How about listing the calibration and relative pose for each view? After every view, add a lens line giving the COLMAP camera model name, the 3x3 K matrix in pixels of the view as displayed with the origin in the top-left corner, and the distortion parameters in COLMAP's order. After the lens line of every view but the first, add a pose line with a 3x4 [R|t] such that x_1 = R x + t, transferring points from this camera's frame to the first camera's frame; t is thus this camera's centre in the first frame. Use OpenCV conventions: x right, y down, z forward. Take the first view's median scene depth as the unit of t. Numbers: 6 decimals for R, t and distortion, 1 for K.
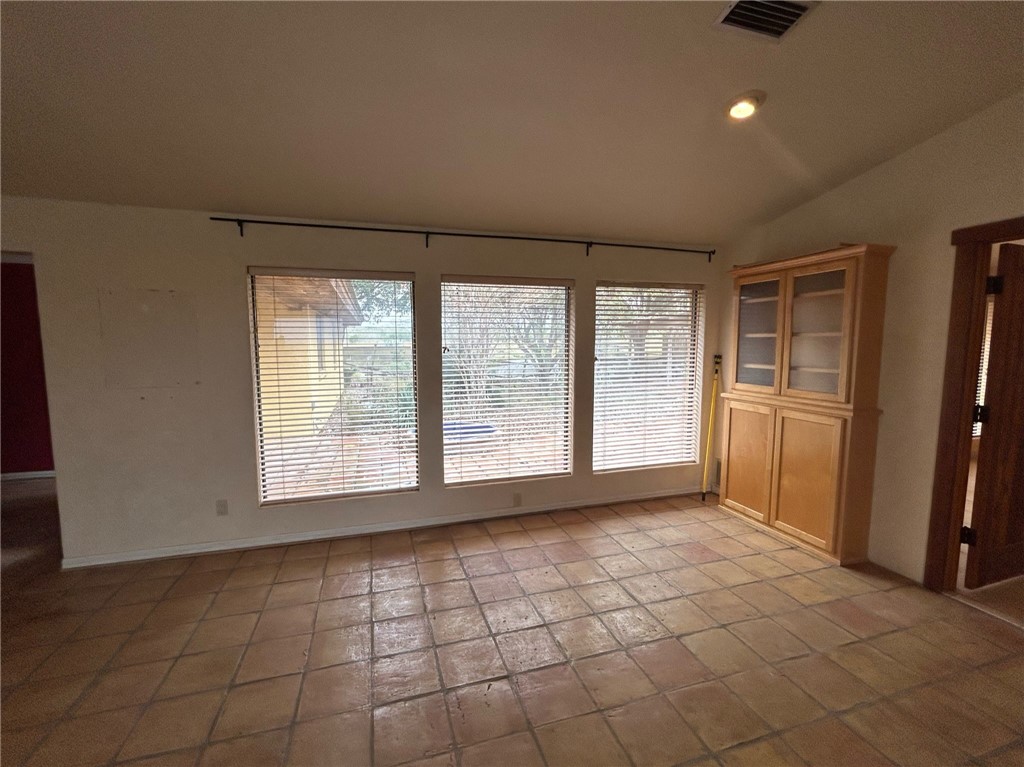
lens RADIAL K [[448.4, 0, 508.1], [0, 448.4, 384.7], [0, 0, 1]] dist [0.002578, 0.001101]
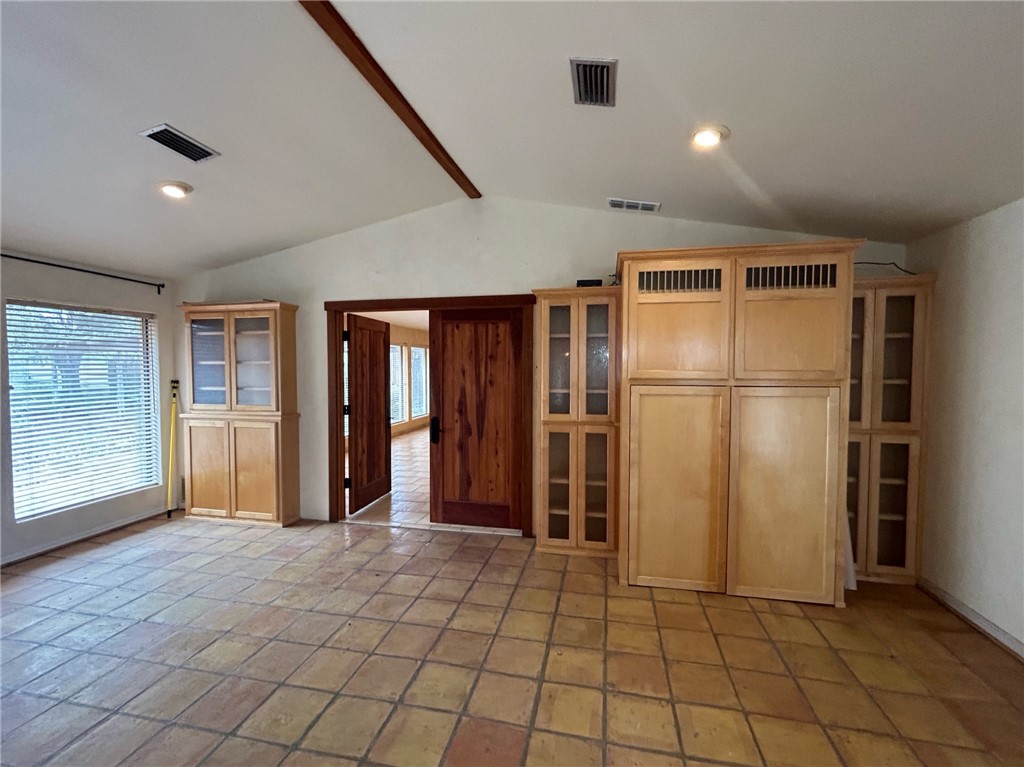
lens RADIAL K [[448.4, 0, 509.4], [0, 448.4, 386.7], [0, 0, 1]] dist [0.002578, 0.001101]
pose [[0.489420, -0.032645, 0.871437, -0.106428], [0.083265, 0.996483, -0.009434, 0.034271], [-0.868064, 0.077178, 0.490417, -0.298567]]
